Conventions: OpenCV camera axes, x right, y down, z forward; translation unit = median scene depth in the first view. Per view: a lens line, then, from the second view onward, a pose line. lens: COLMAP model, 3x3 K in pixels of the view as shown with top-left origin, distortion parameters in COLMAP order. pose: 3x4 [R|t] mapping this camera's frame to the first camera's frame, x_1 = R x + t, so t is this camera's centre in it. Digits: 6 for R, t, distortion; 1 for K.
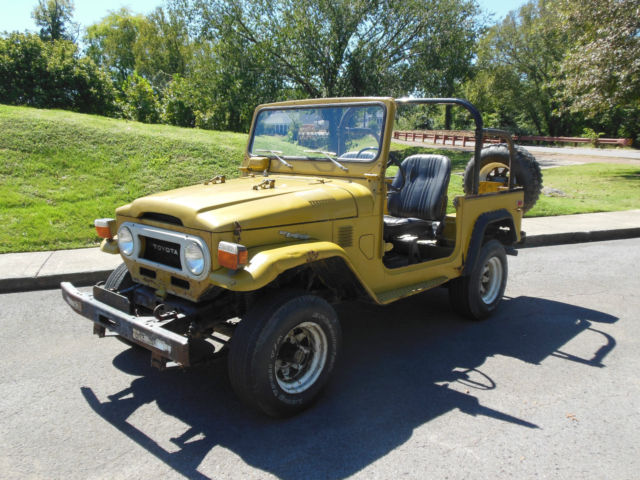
lens RADIAL K [[555.2, 0, 319.2], [0, 555.2, 241.0], [0, 0, 1]] dist [-0.040248, 0.079506]
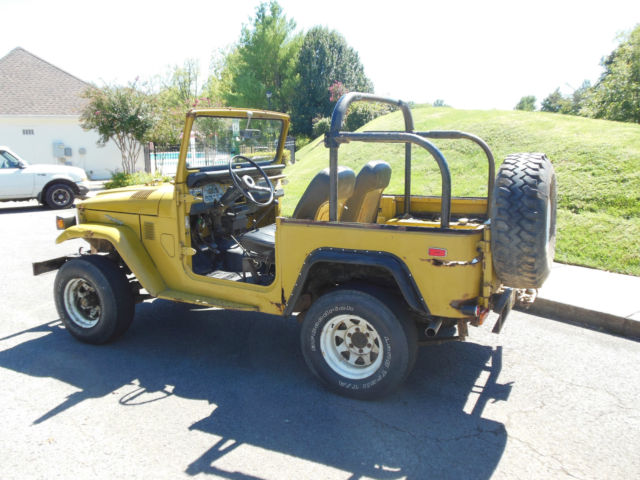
lens RADIAL K [[555.2, 0, 313.7], [0, 555.2, 241.3], [0, 0, 1]] dist [-0.040248, 0.079506]
pose [[0.278716, 0.165103, -0.946075, 1.062874], [-0.160792, 0.979229, 0.123520, -0.158199], [0.946818, 0.117694, 0.299474, 0.819869]]
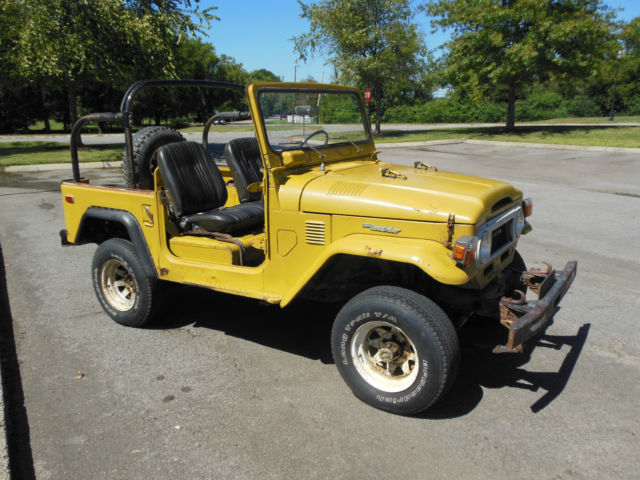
lens RADIAL K [[555.2, 0, 319.9], [0, 555.2, 241.3], [0, 0, 1]] dist [-0.040248, 0.079506]
pose [[-0.171757, -0.230449, 0.957806, -0.955565], [0.187819, 0.946761, 0.261472, -0.239684], [-0.967069, 0.224804, -0.119331, 1.138562]]
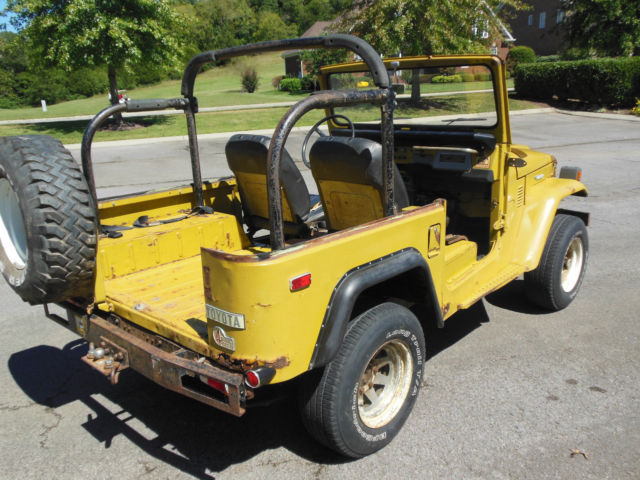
lens RADIAL K [[555.2, 0, 319.5], [0, 555.2, 238.2], [0, 0, 1]] dist [-0.040248, 0.079506]
pose [[-0.999488, 0.031244, 0.006878, 0.121505], [0.031213, 0.905192, 0.423854, -0.364871], [0.007017, 0.423852, -0.905704, 1.866775]]
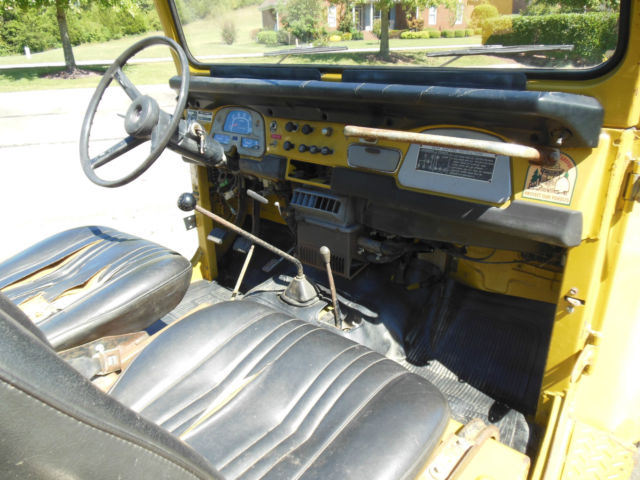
lens RADIAL K [[482.7, 0, 318.0], [0, 482.7, 243.2], [0, 0, 1]] dist [0.006467, -0.010769]
pose [[-0.999192, 0.025042, -0.031434, 0.004290], [0.004301, 0.844284, 0.535878, -0.215873], [0.039958, 0.535310, -0.843710, 1.295160]]
